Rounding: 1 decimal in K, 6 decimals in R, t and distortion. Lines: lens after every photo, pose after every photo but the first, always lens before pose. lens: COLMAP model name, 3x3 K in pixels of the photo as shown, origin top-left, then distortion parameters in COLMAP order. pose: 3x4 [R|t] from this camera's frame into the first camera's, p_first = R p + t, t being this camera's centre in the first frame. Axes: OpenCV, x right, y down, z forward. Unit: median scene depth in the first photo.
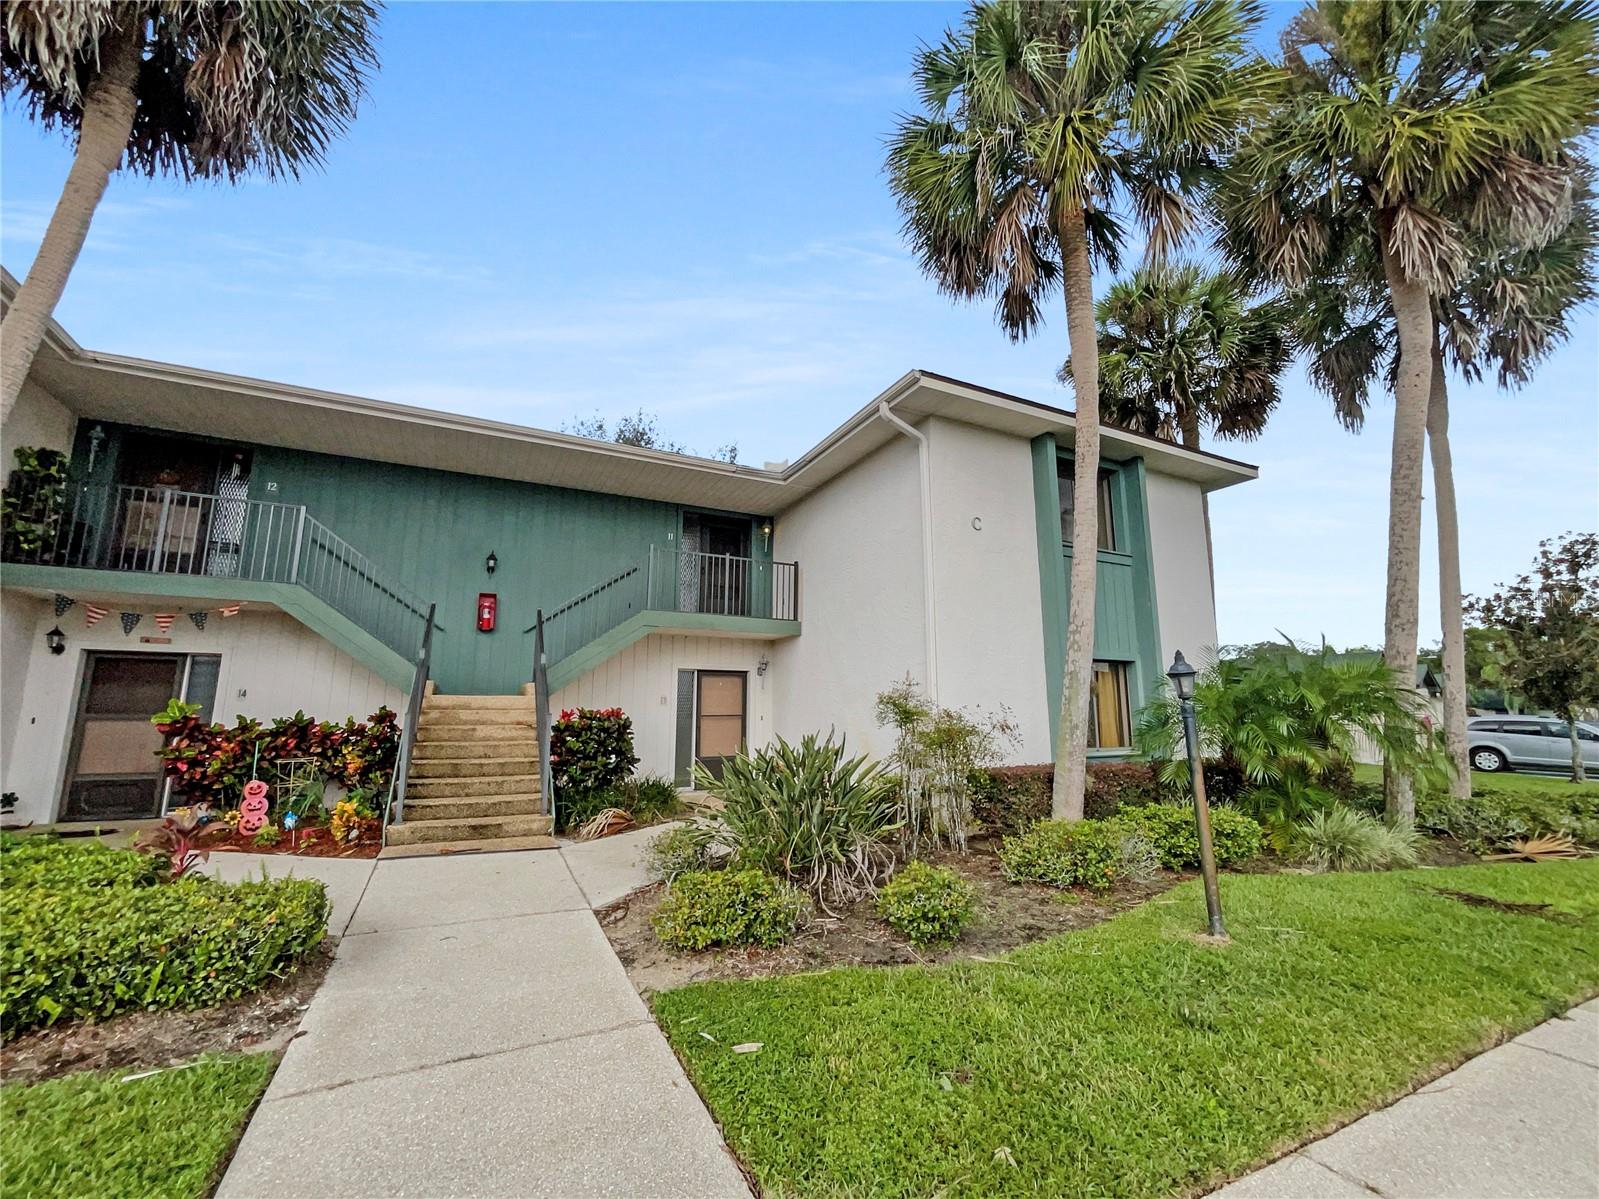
lens RADIAL K [[664.4, 0, 799.5], [0, 664.4, 599.5], [0, 0, 1]] dist [-0.000870, -0.000225]
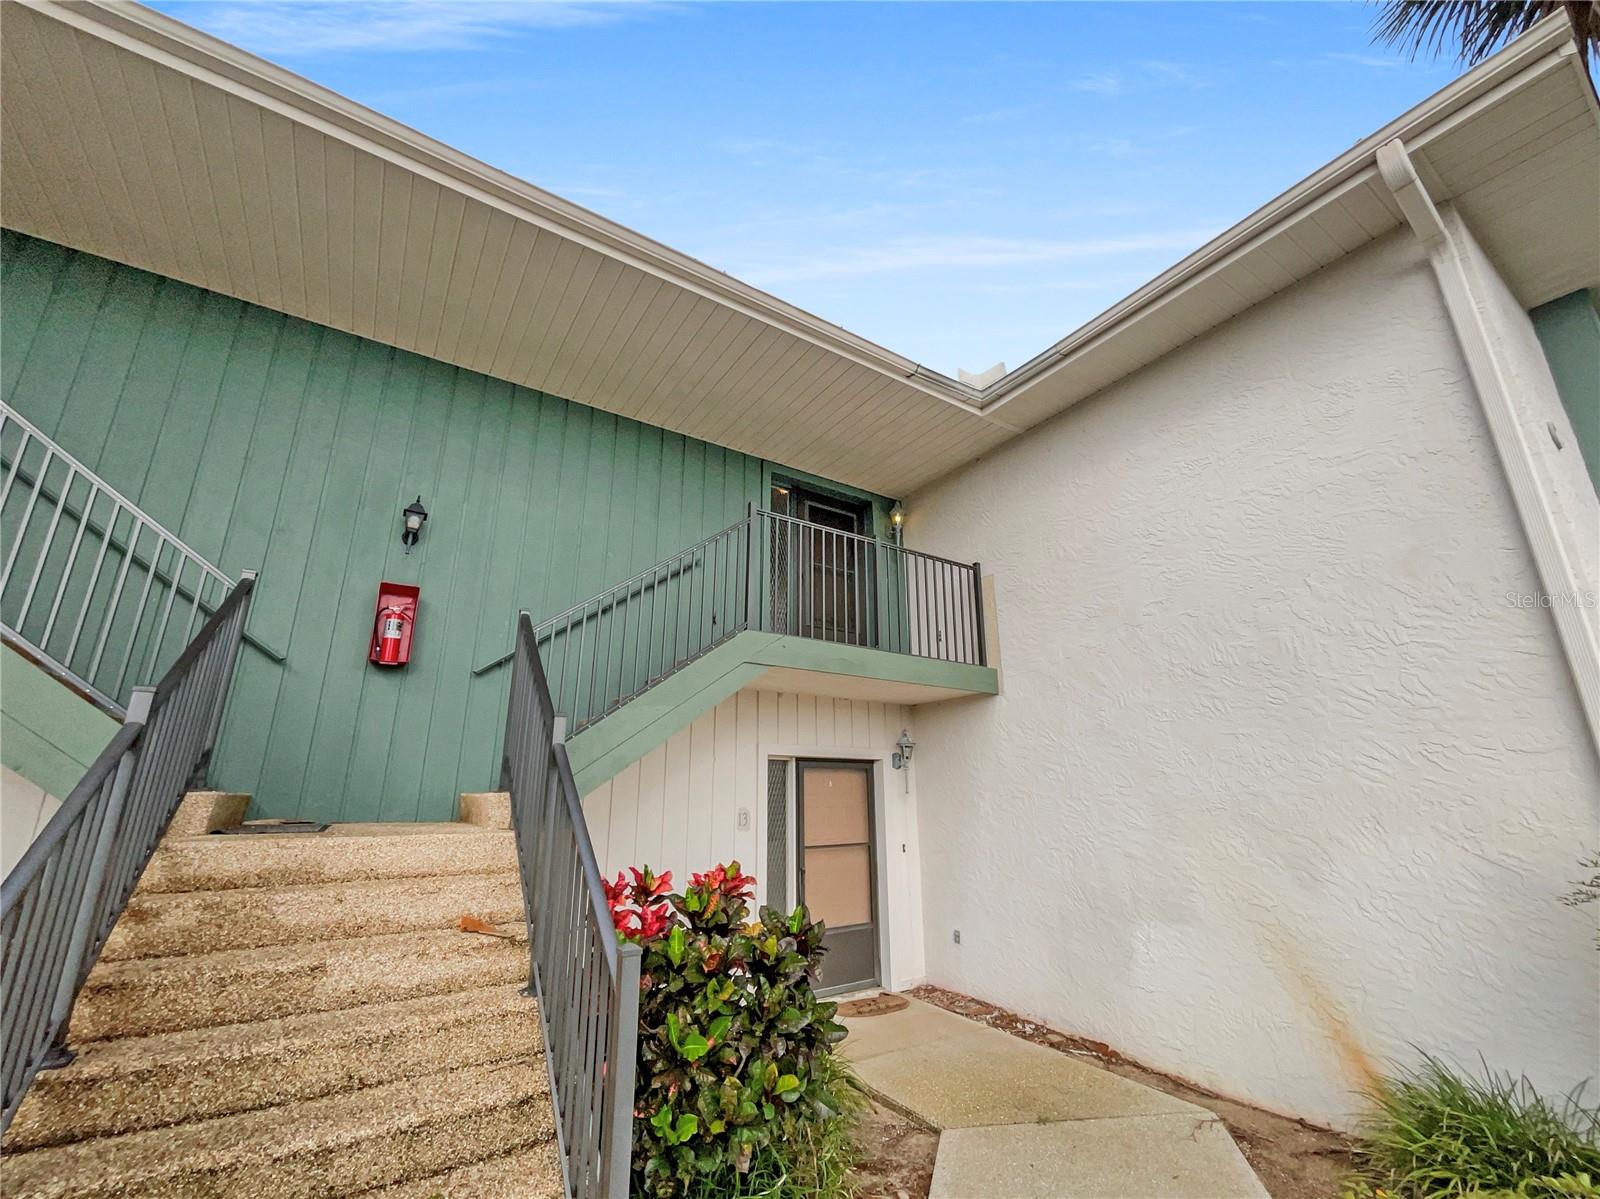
lens RADIAL K [[664.9, 0, 800.0], [0, 664.9, 599.5], [0, 0, 1]] dist [-0.000870, -0.000225]
pose [[0.993580, 0.028183, 0.109566, -0.237119], [-0.014556, 0.992270, -0.123241, 0.050151], [-0.112192, 0.120855, 0.986310, 0.501921]]
